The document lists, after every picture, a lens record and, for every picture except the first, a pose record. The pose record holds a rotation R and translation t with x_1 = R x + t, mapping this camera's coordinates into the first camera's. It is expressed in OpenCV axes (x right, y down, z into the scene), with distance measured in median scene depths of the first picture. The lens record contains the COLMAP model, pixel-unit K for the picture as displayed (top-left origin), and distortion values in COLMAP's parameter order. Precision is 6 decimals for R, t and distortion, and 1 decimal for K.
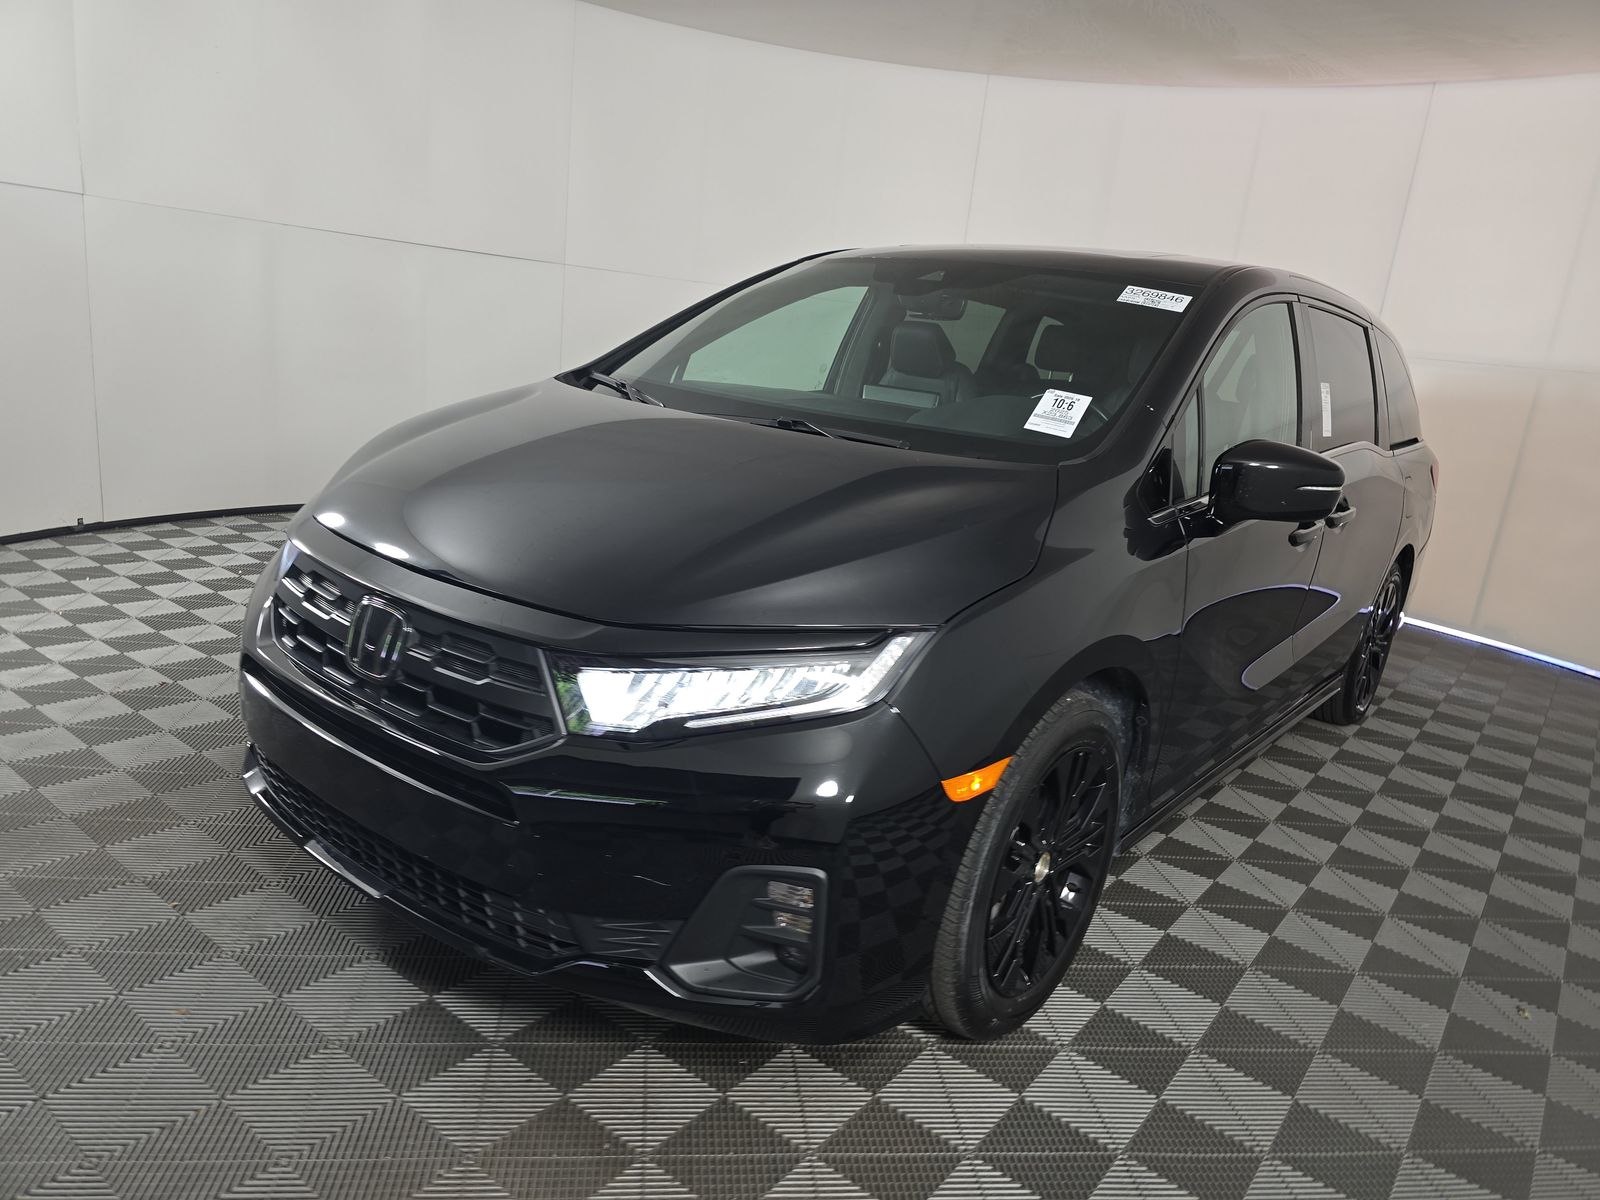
lens RADIAL K [[1084.3, 0, 800.0], [0, 1084.3, 600.0], [0, 0, 1]] dist [0.035950, -0.001982]
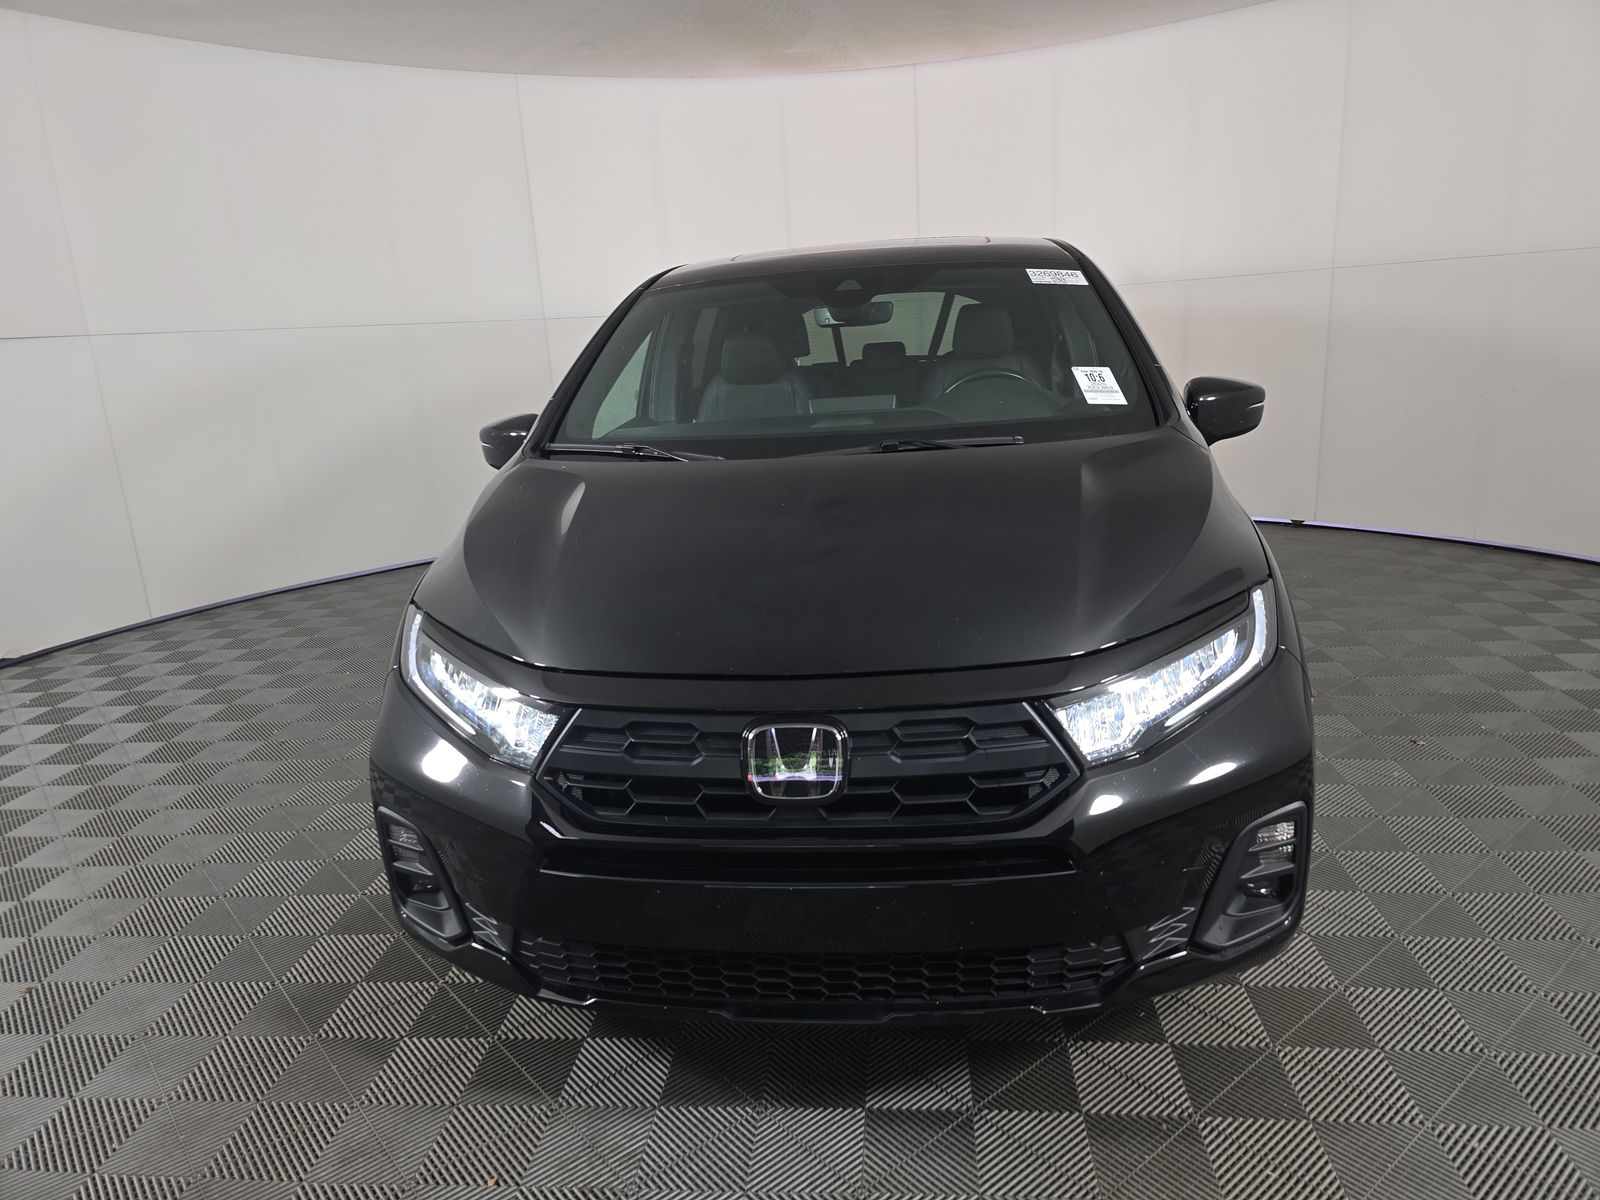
lens RADIAL K [[1084.3, 0, 800.0], [0, 1084.3, 600.0], [0, 0, 1]] dist [0.035950, -0.001982]
pose [[0.840897, -0.282119, 0.461846, -0.723192], [0.274434, 0.957806, 0.085405, -0.161803], [-0.466453, 0.054930, 0.882839, 0.163328]]
